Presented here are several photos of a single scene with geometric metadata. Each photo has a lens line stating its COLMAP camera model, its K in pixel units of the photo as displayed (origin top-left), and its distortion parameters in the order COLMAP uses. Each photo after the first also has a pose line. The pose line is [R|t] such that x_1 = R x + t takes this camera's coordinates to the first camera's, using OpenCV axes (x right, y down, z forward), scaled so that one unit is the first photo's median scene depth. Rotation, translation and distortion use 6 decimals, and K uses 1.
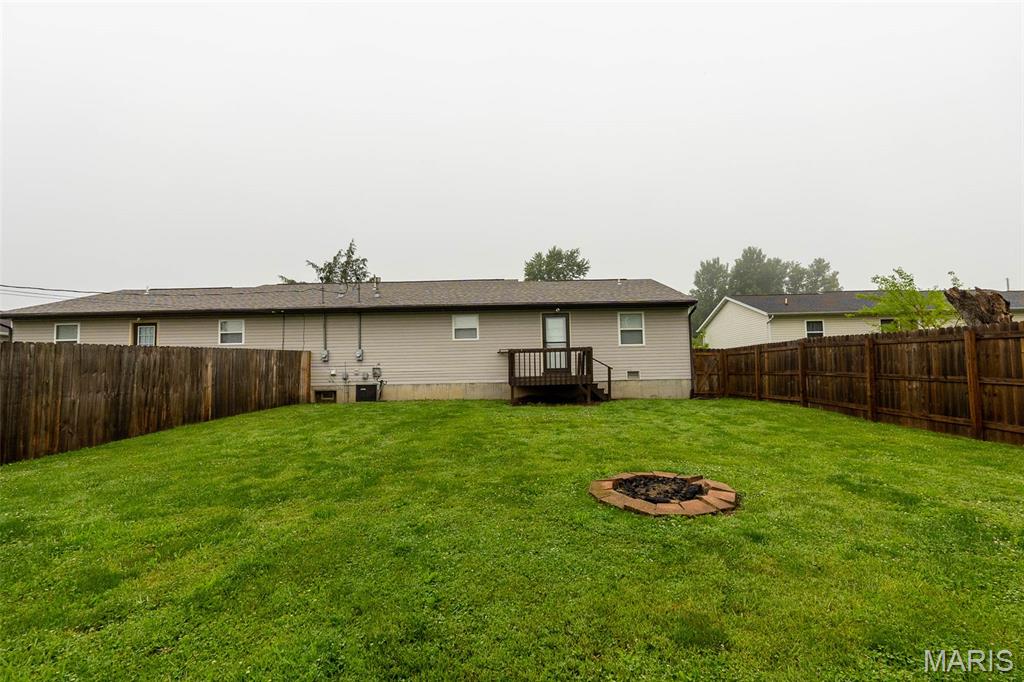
lens RADIAL K [[470.4, 0, 512.2], [0, 470.4, 340.6], [0, 0, 1]] dist [-0.010272, 0.001141]
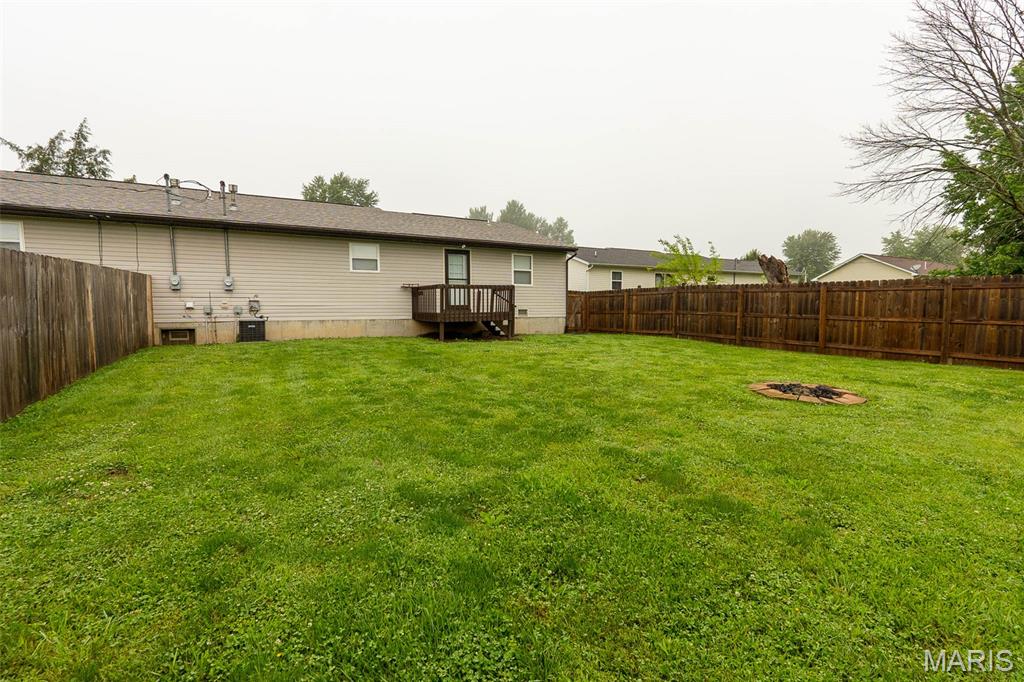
lens RADIAL K [[470.4, 0, 512.2], [0, 470.4, 340.6], [0, 0, 1]] dist [-0.010272, 0.001141]
pose [[0.862850, -0.018148, 0.505135, -0.313325], [-0.046052, 0.992376, 0.114319, 0.013771], [-0.503358, -0.121902, 0.855436, 0.074278]]
